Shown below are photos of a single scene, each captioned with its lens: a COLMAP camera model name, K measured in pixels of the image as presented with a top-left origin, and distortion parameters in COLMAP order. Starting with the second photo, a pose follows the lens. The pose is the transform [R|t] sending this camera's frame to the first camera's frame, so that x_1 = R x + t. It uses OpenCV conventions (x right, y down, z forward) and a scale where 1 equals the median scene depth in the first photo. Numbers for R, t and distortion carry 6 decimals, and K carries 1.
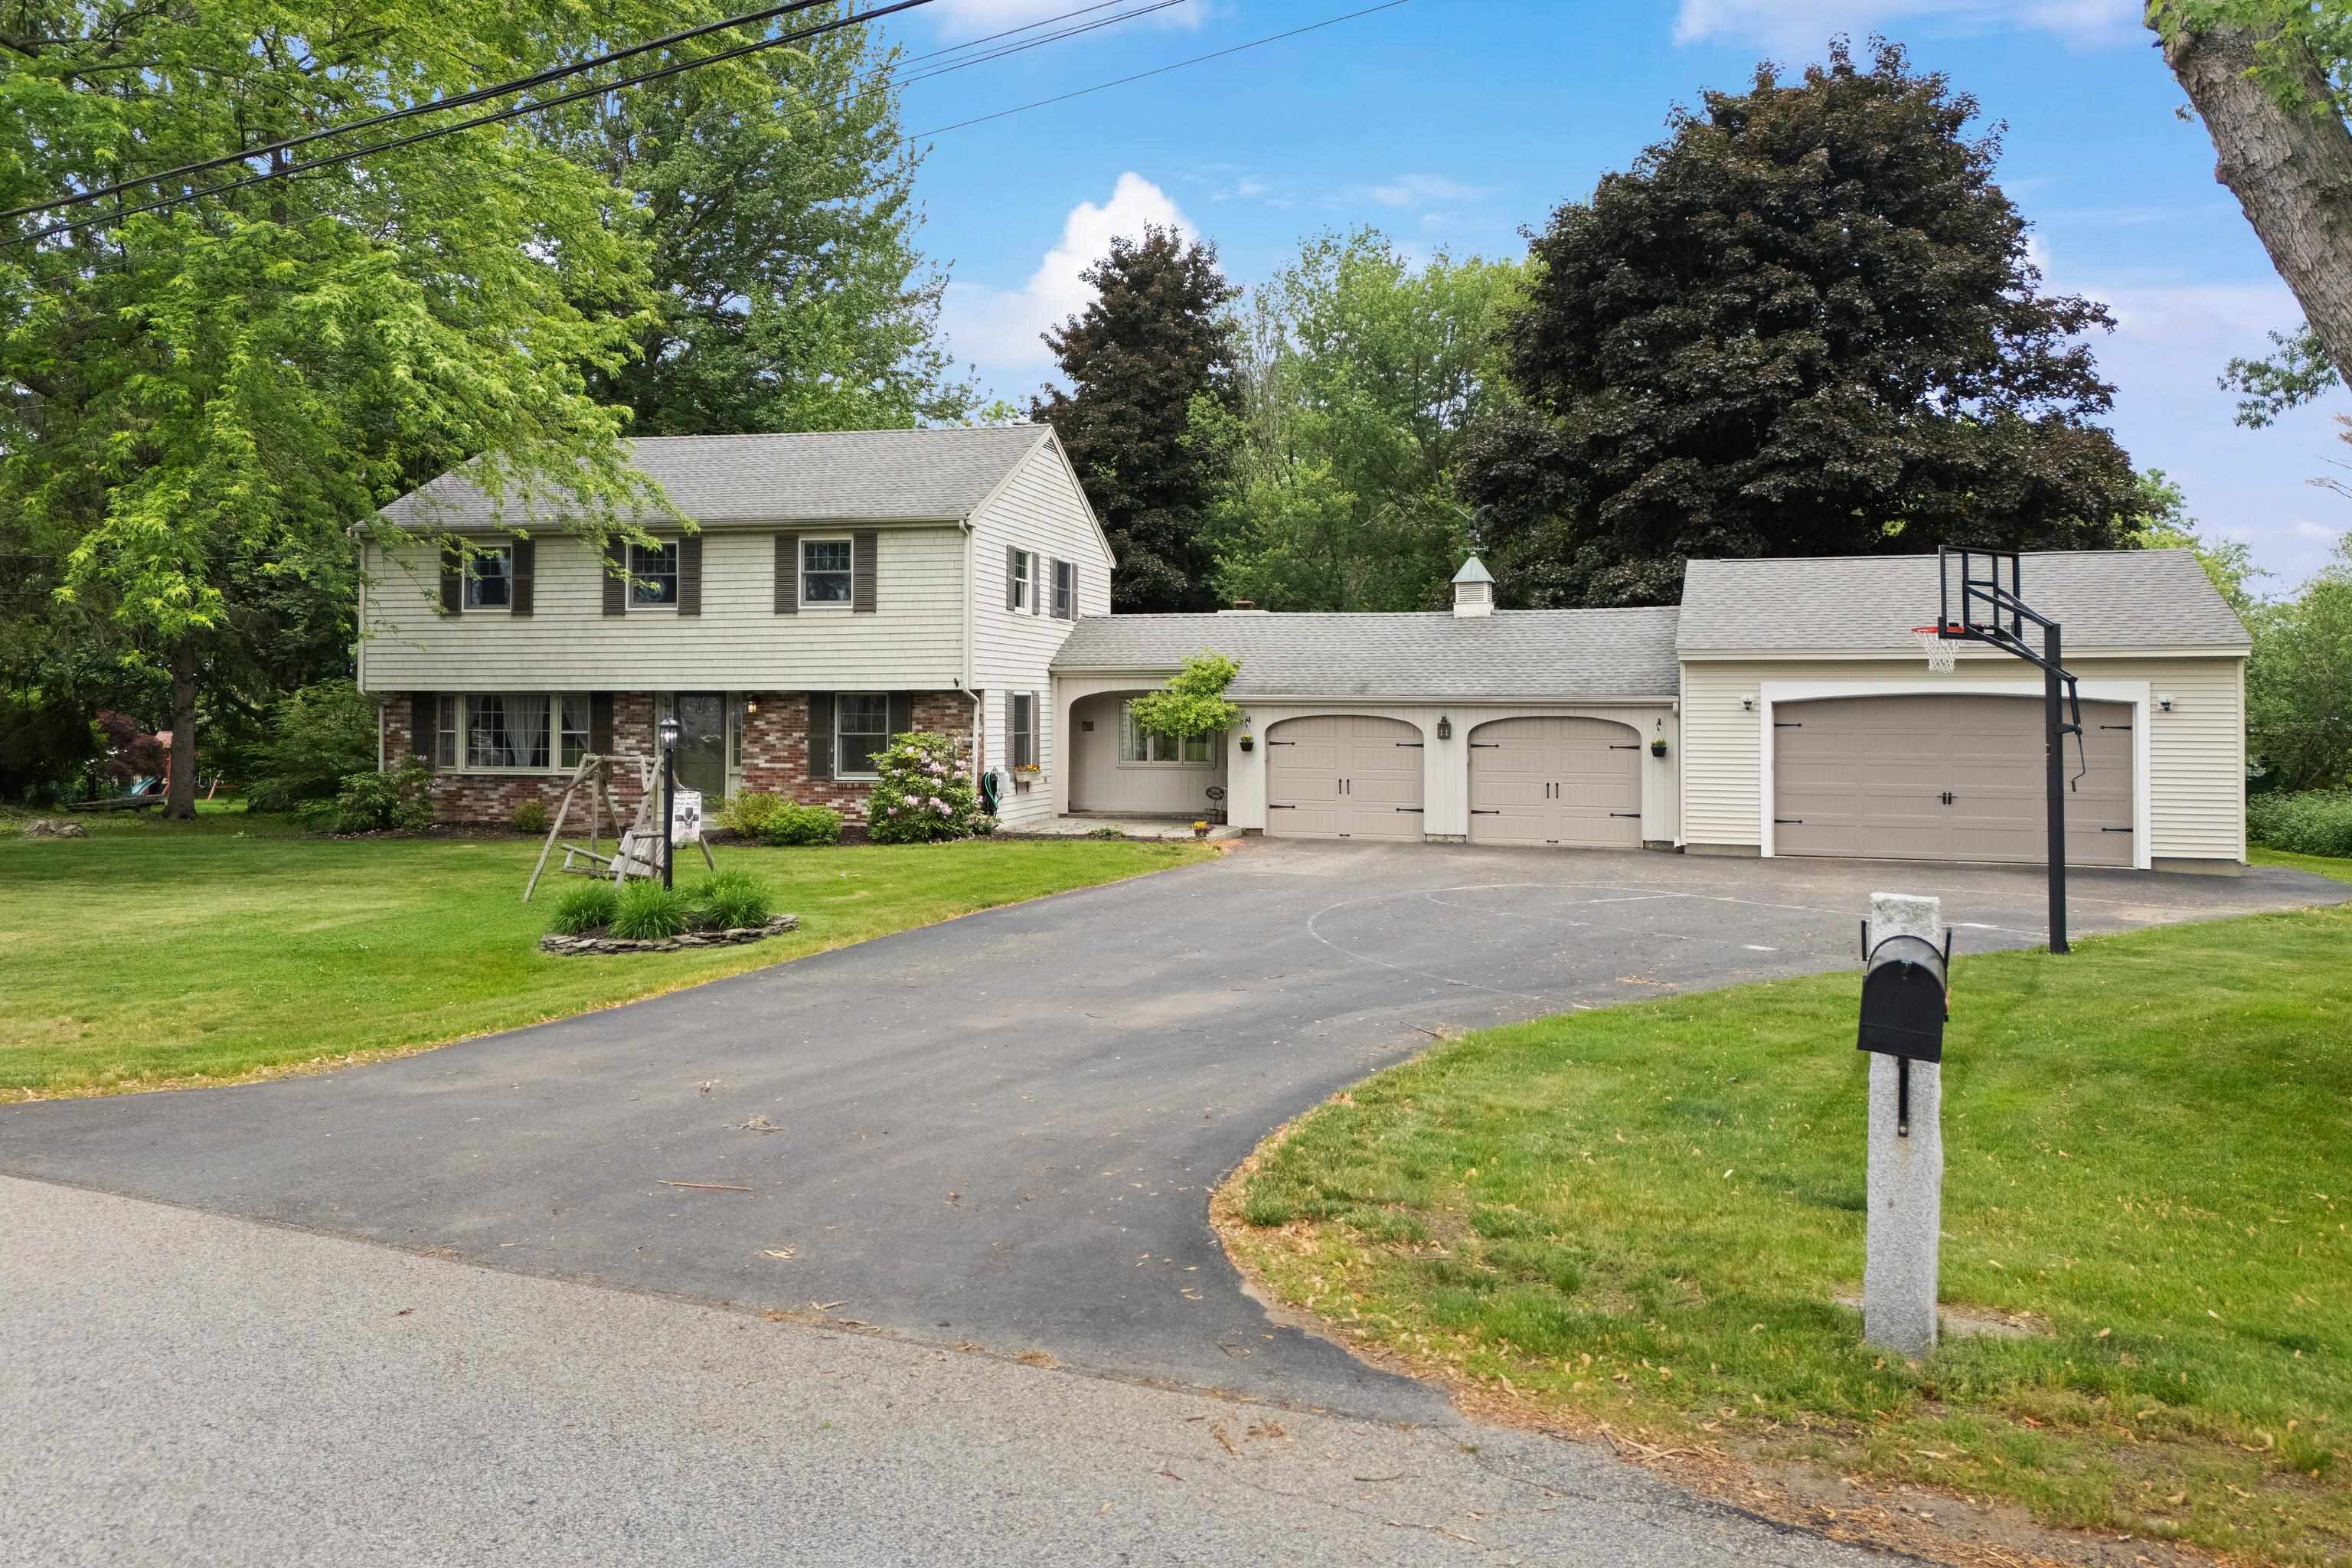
lens RADIAL K [[1677.2, 0, 1184.6], [0, 1677.2, 691.2], [0, 0, 1]] dist [0.068510, -0.121627]
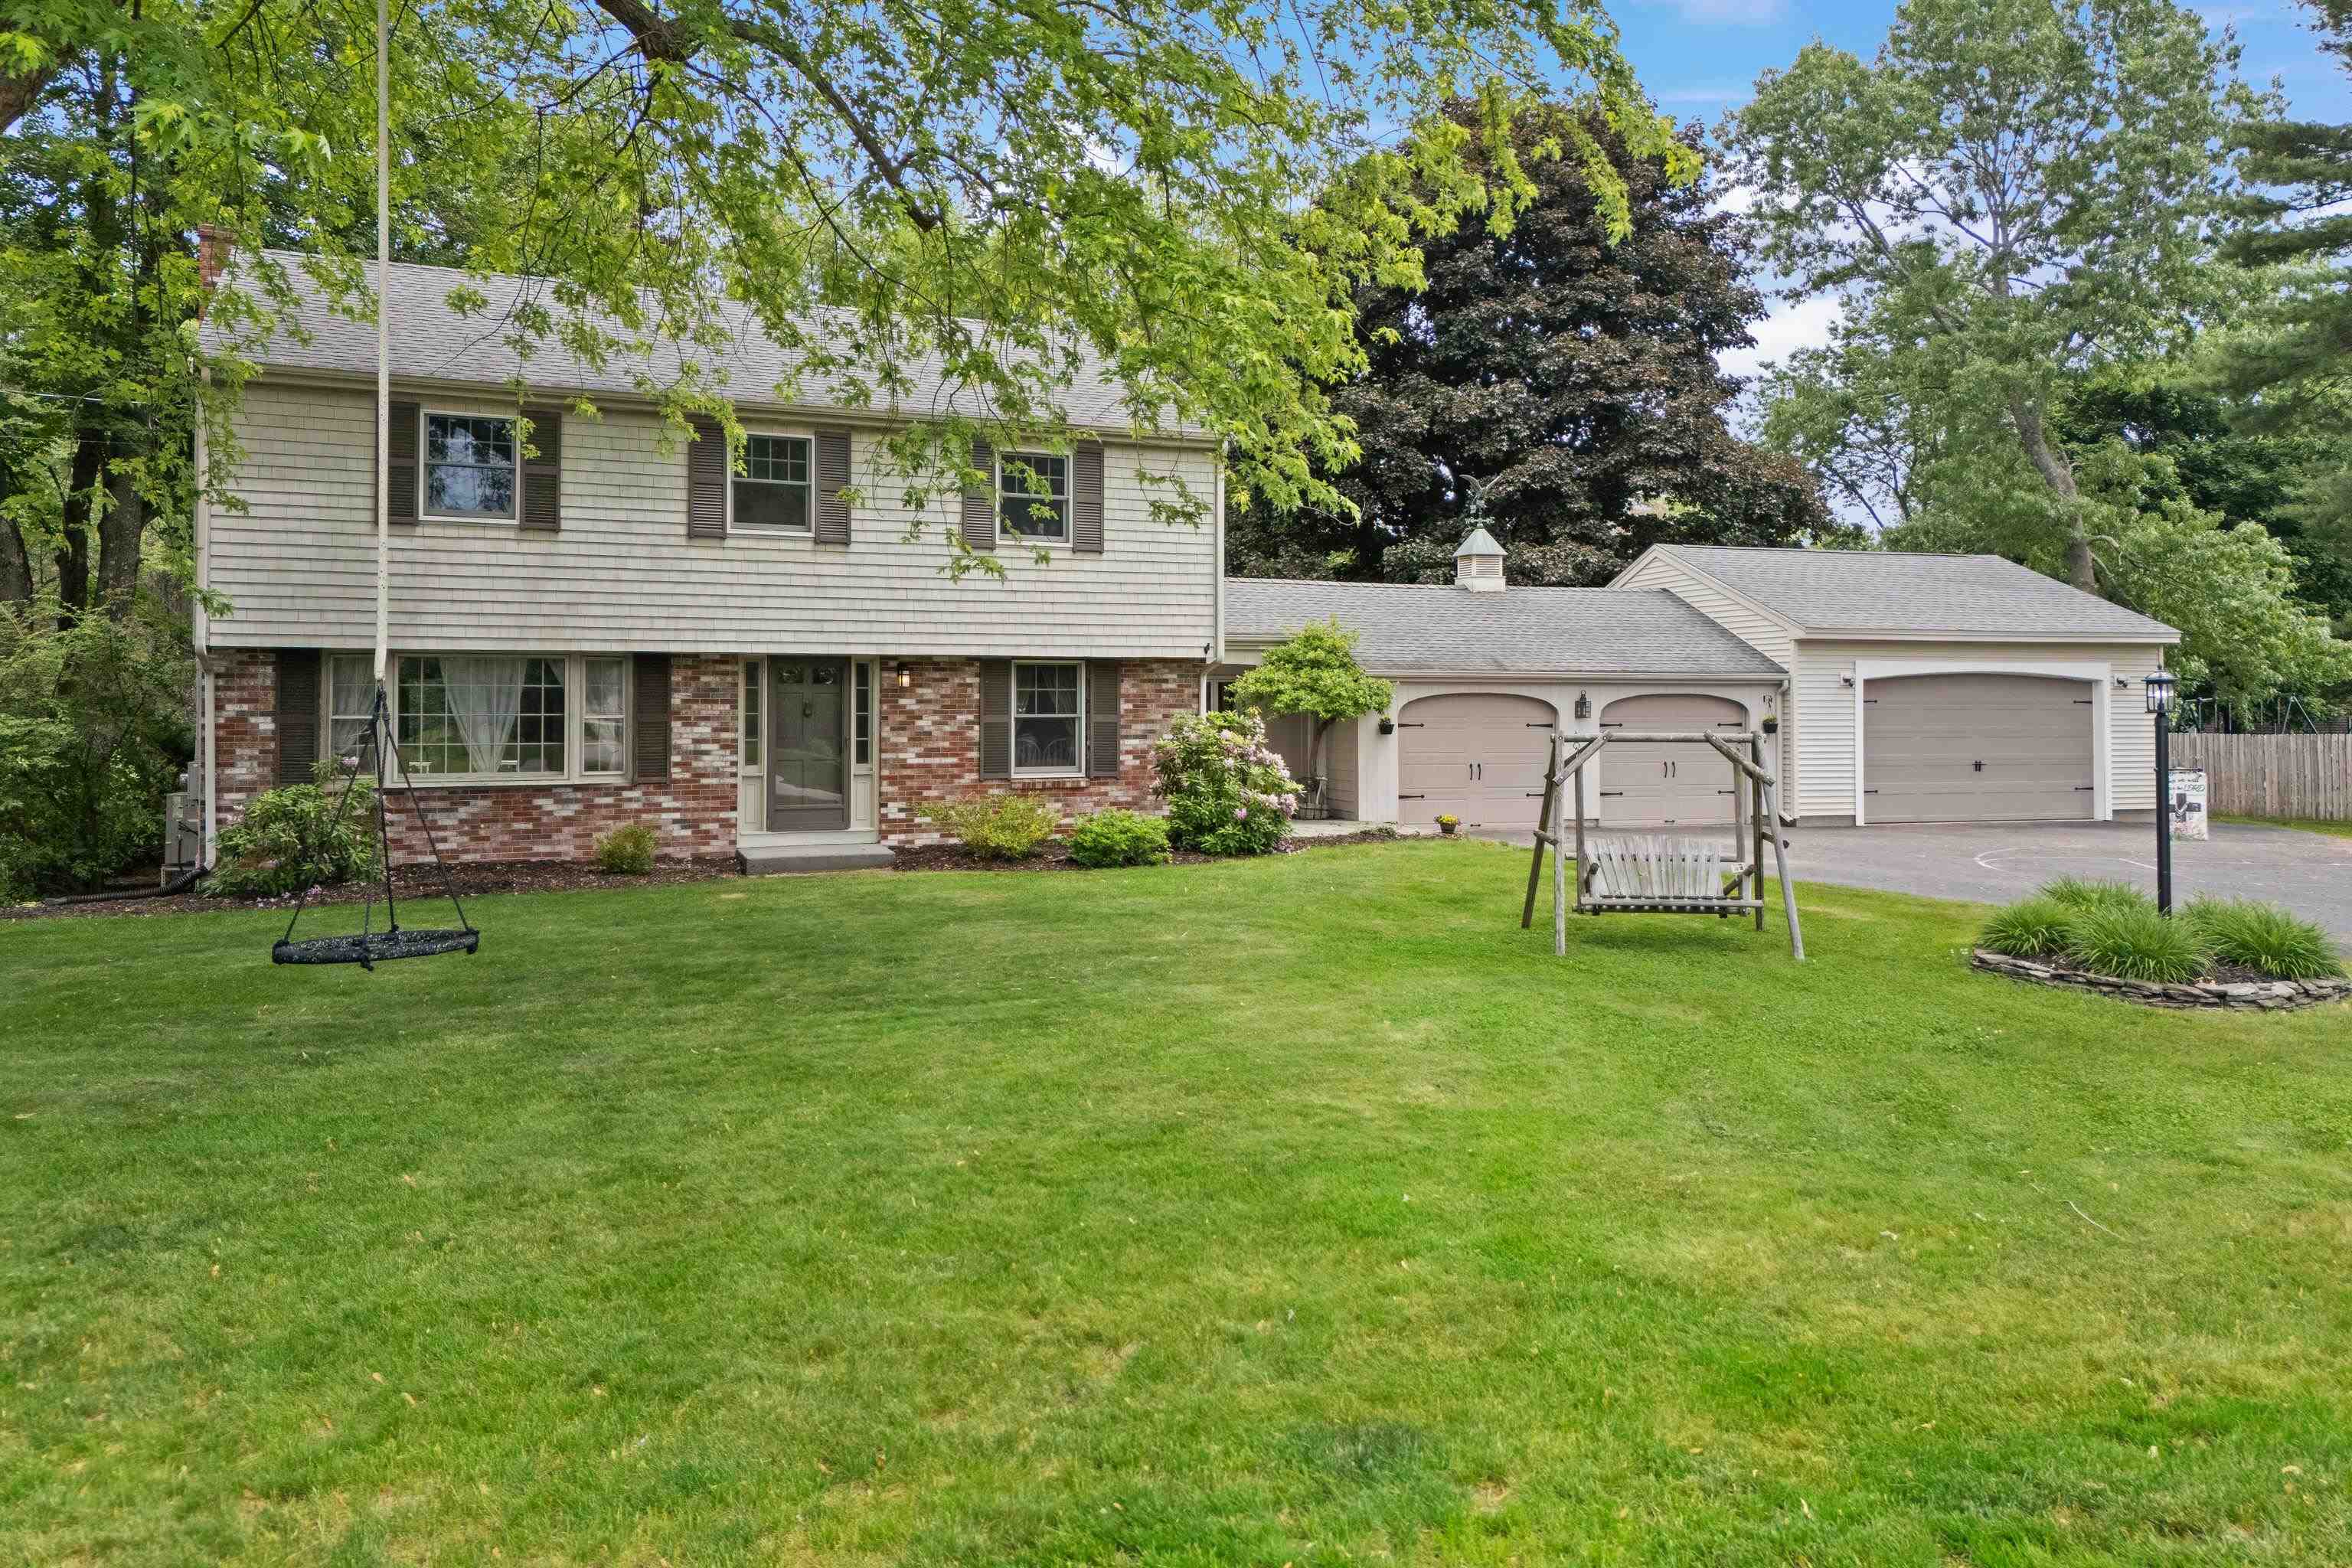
lens RADIAL K [[1677.2, 0, 1184.6], [0, 1677.2, 691.2], [0, 0, 1]] dist [0.068510, -0.121627]
pose [[0.814850, 0.003077, 0.579663, -0.567170], [-0.002381, 0.999995, -0.001962, 0.015591], [-0.579666, 0.000219, 0.814854, 0.352284]]
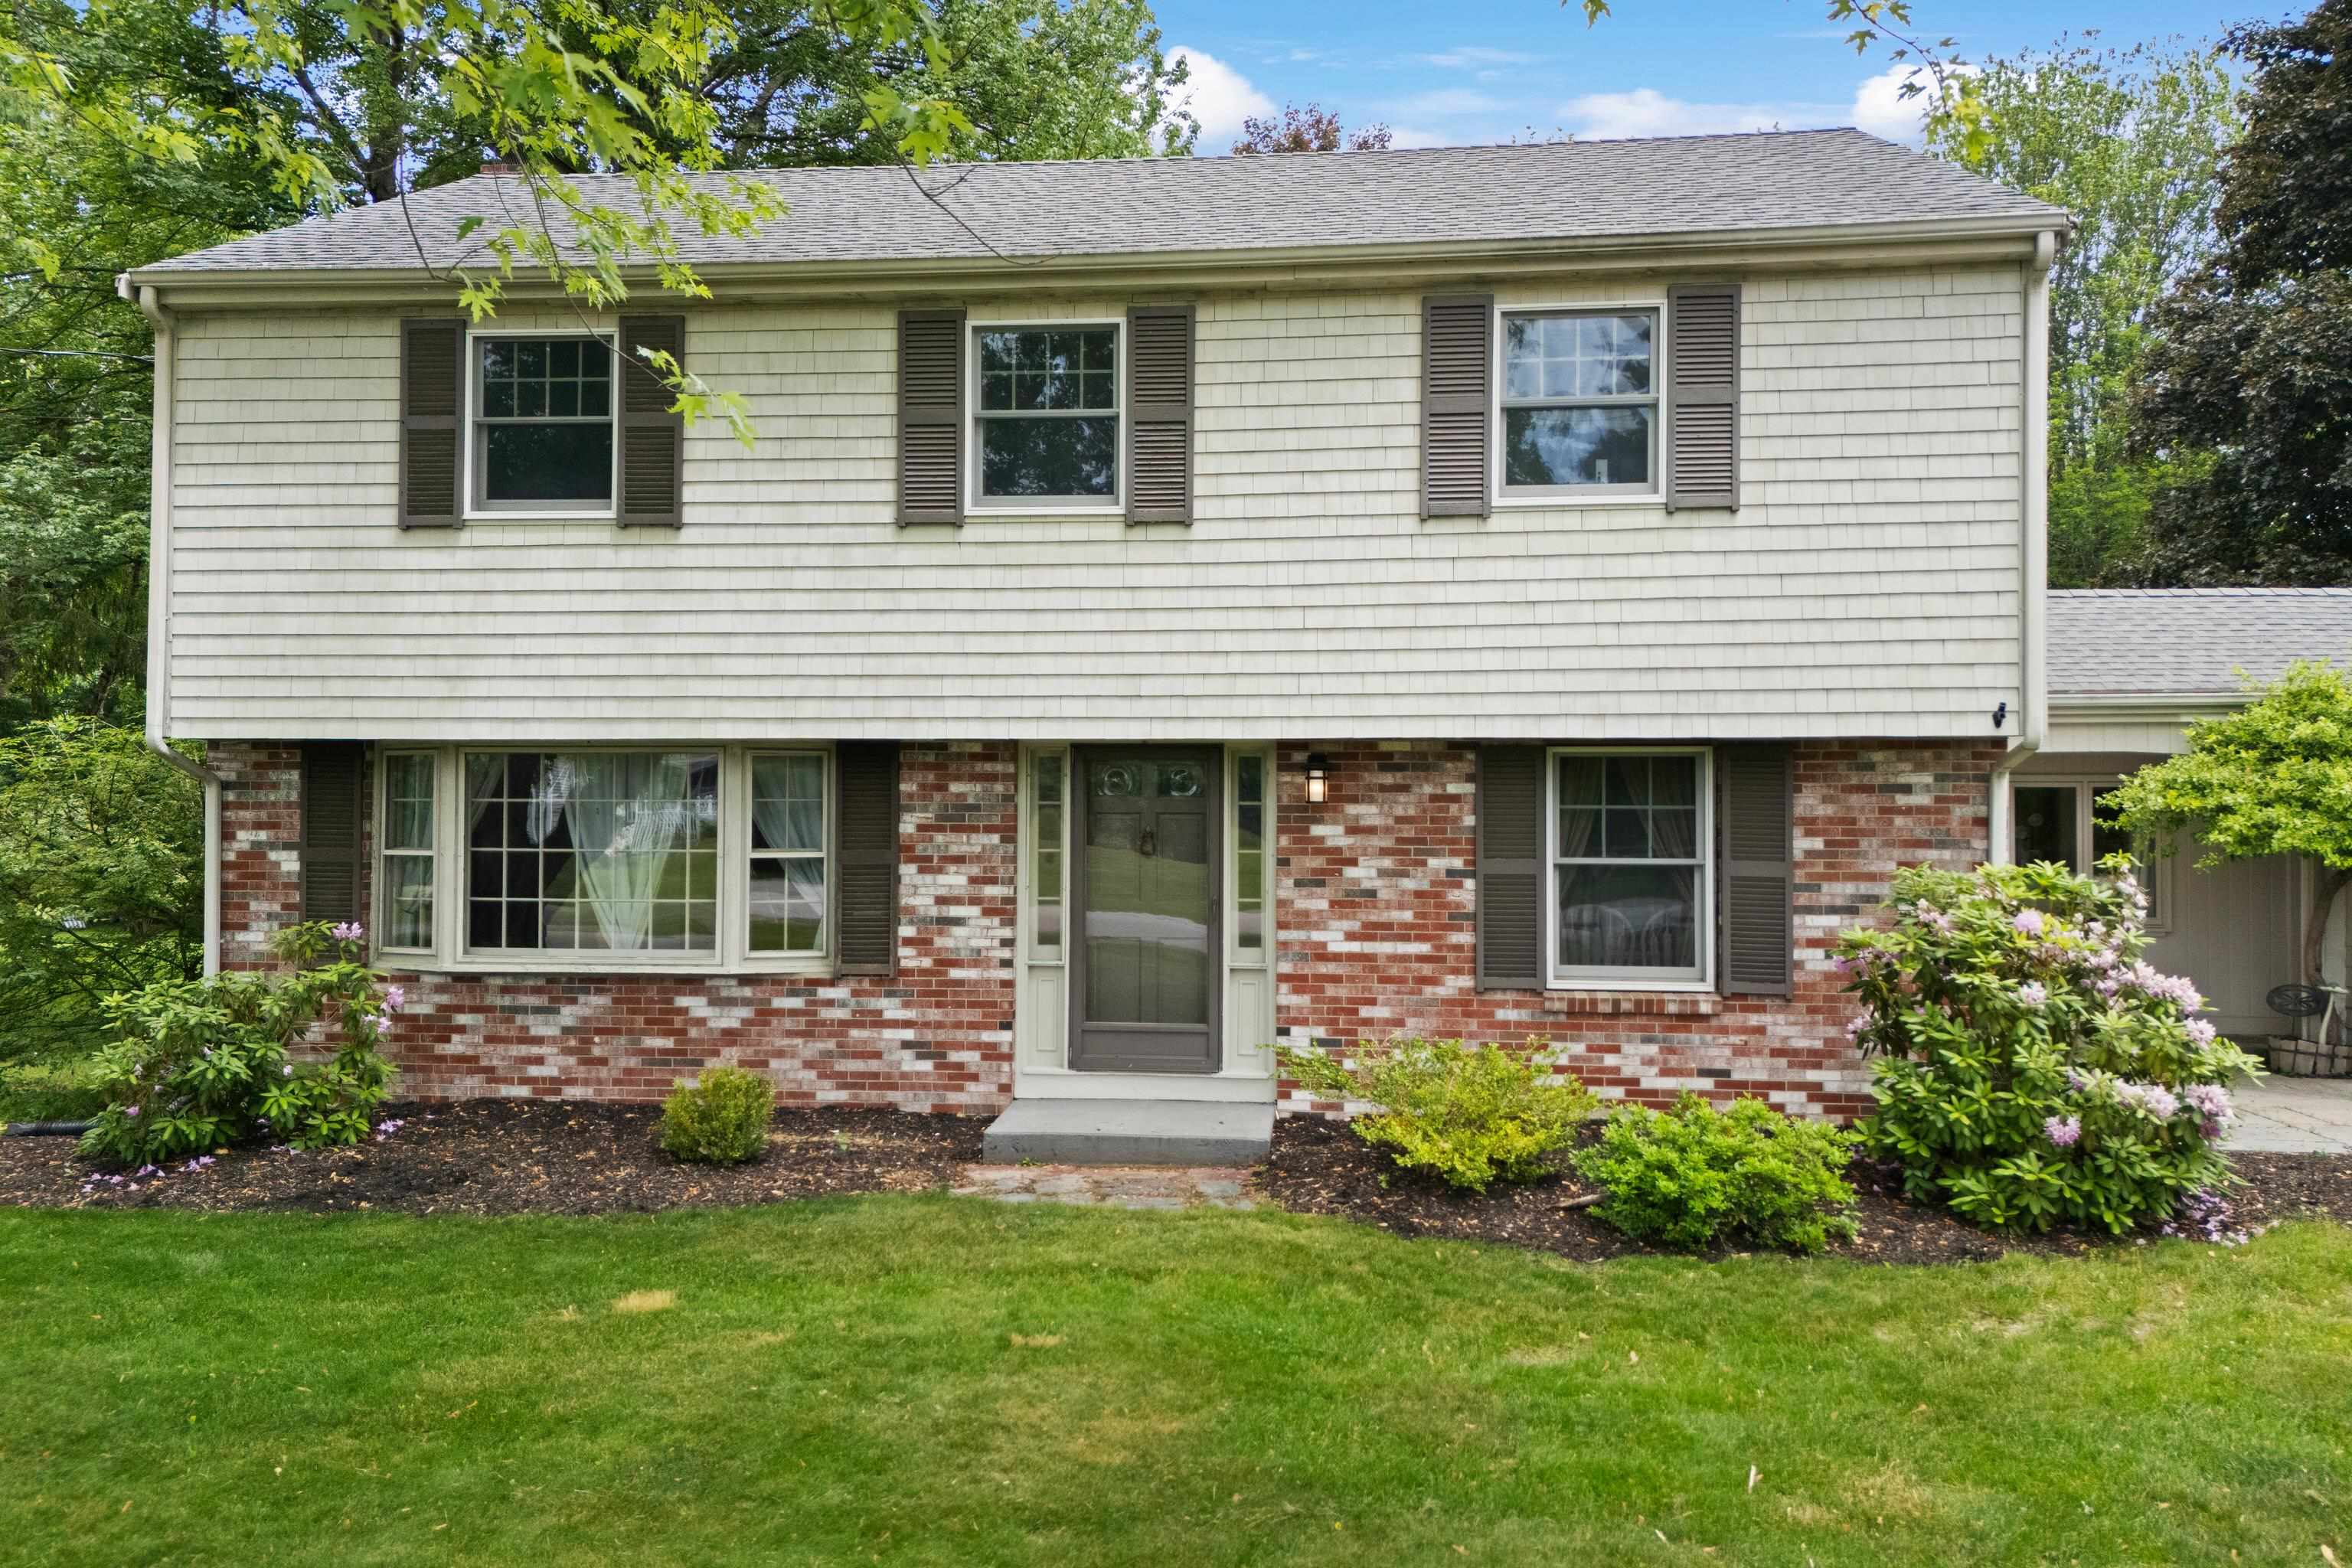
lens RADIAL K [[1723.3, 0, 1176.0], [0, 1723.3, 784.0], [0, 0, 1]] dist [0.116846, -0.137328]
pose [[0.994088, 0.003219, 0.108528, -0.325056], [-0.002709, 0.999985, -0.004838, 0.010691], [-0.108542, 0.004516, 0.994082, 0.630174]]
